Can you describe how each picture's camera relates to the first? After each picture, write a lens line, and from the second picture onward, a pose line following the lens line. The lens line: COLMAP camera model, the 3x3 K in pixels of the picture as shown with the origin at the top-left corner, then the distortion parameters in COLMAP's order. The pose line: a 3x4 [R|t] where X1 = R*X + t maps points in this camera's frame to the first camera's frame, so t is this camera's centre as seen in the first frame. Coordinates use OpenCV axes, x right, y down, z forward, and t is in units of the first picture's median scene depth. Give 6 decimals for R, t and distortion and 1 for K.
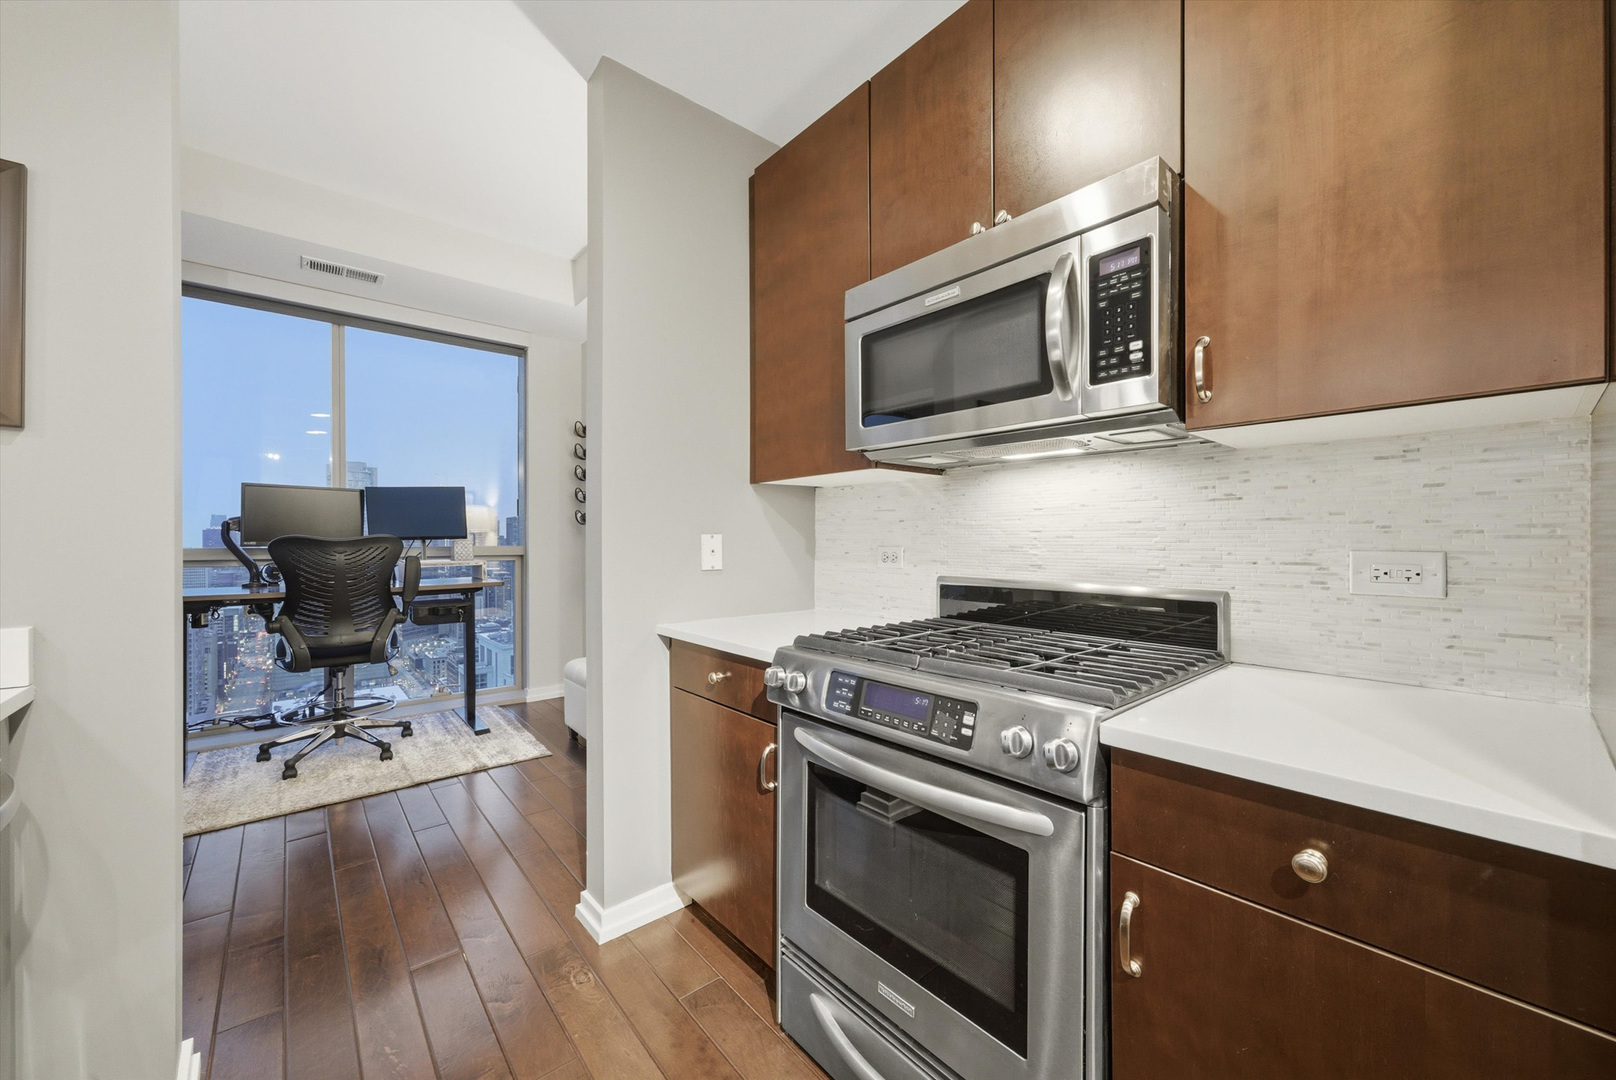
lens RADIAL K [[610.6, 0, 809.7], [0, 610.6, 541.3], [0, 0, 1]] dist [0.000058, 0.000973]
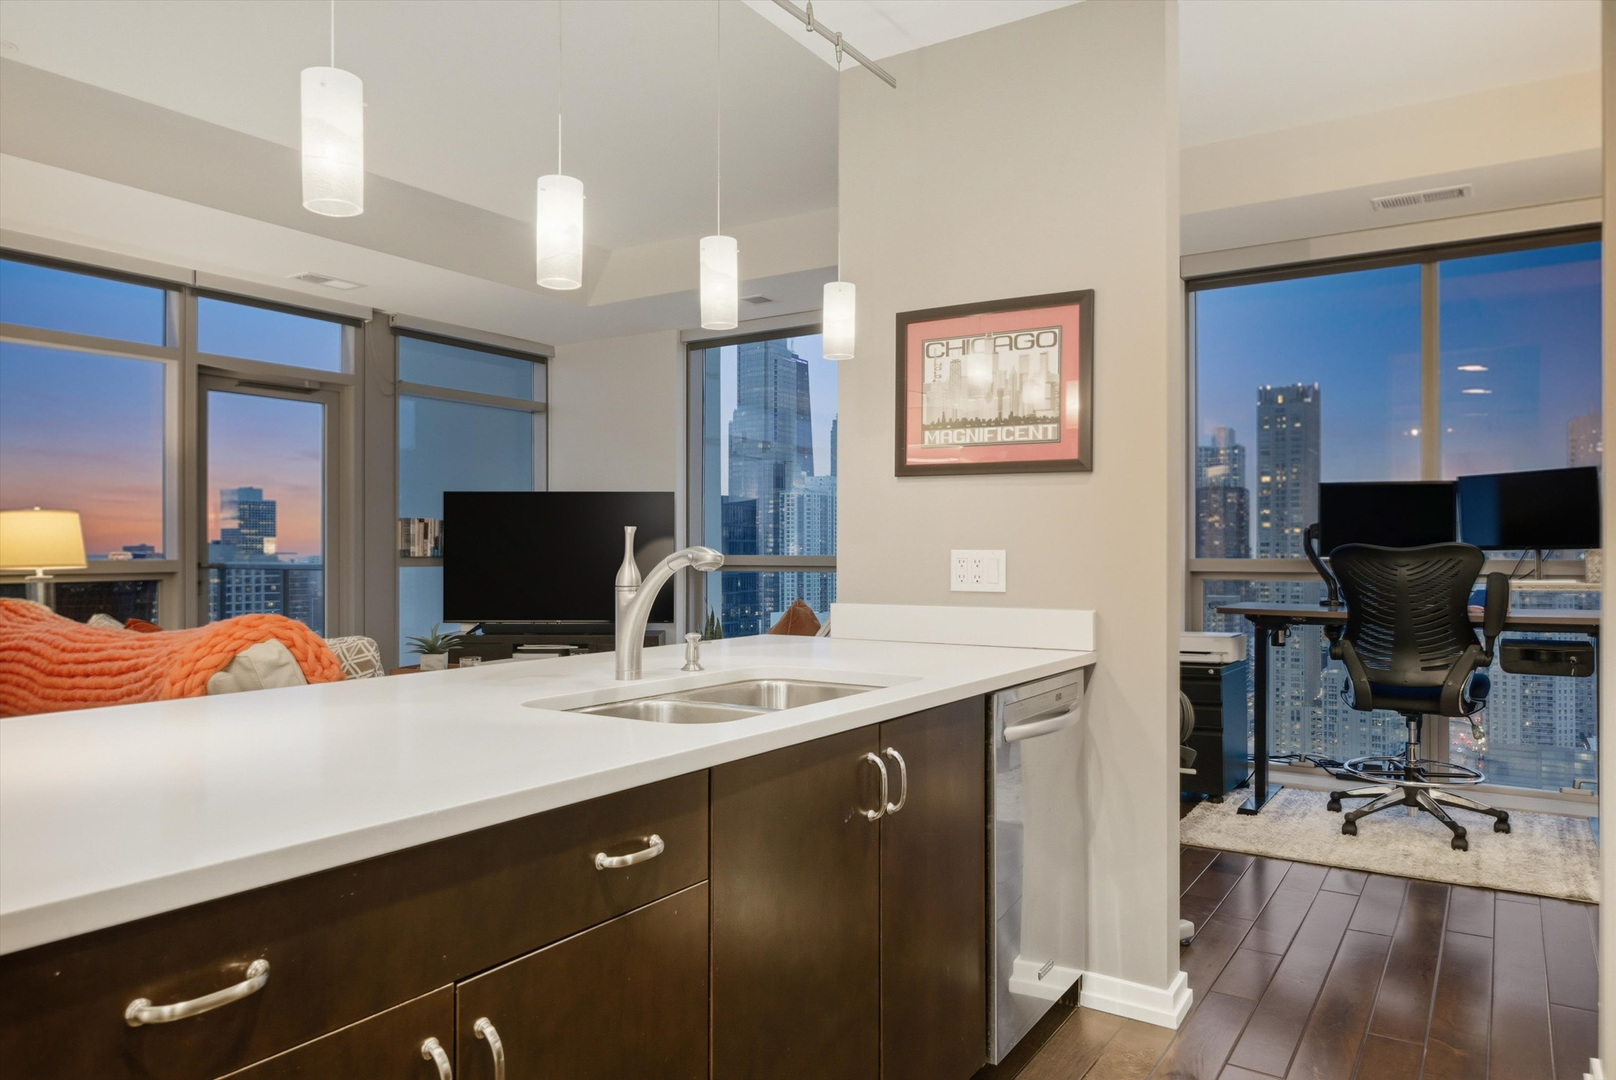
lens RADIAL K [[1077.9, 0, 798.9], [0, 1077.9, 538.3], [0, 0, 1]] dist [-0.001798, -0.011923]
pose [[0.275597, -0.007472, -0.961244, 0.331572], [-0.004833, 0.999946, -0.009159, -0.000562], [0.961261, 0.007170, 0.275546, -0.122571]]
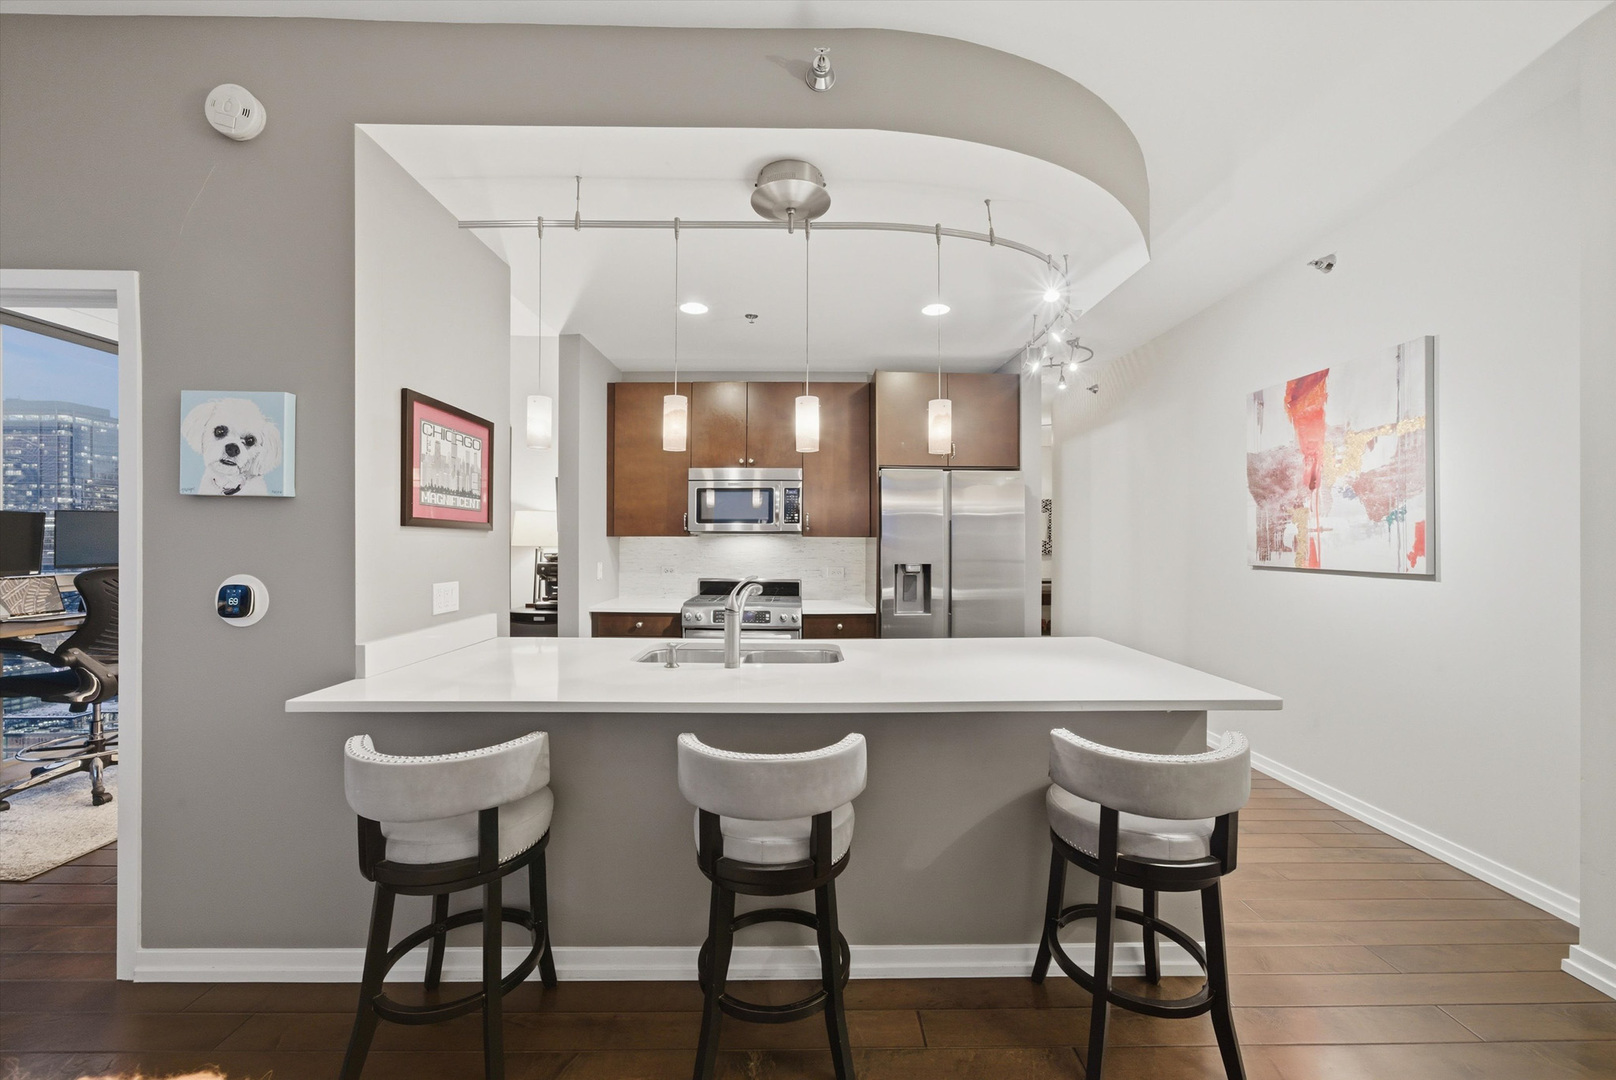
lens RADIAL K [[631.6, 0, 809.1], [0, 631.6, 541.4], [0, 0, 1]] dist [0.009810, 0.000110]
pose [[0.641250, 0.003877, 0.767322, -0.809619], [-0.002294, 0.999992, -0.003135, -0.047420], [-0.767328, 0.000250, 0.641254, -0.532124]]
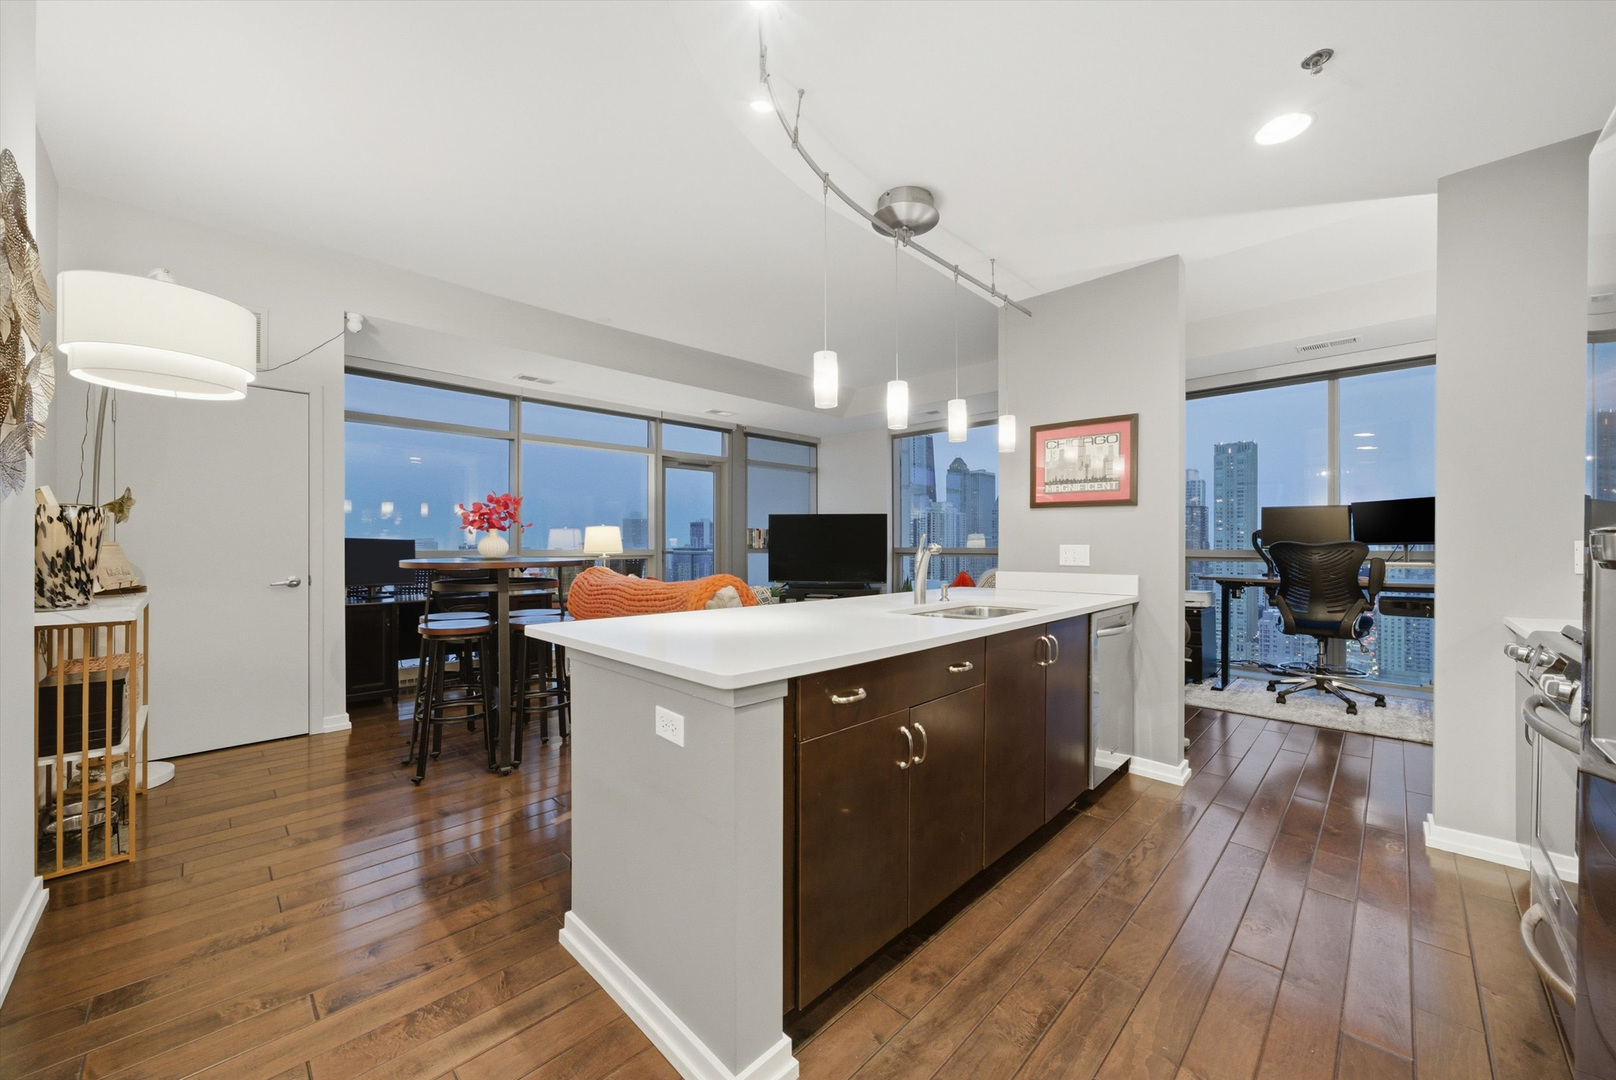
lens RADIAL K [[610.6, 0, 809.6], [0, 610.6, 546.2], [0, 0, 1]] dist [0.000058, 0.000973]
pose [[0.096388, 0.006792, -0.995321, 0.485745], [-0.004456, 0.999970, 0.006393, -0.002253], [0.995334, 0.003819, 0.096415, -0.273572]]
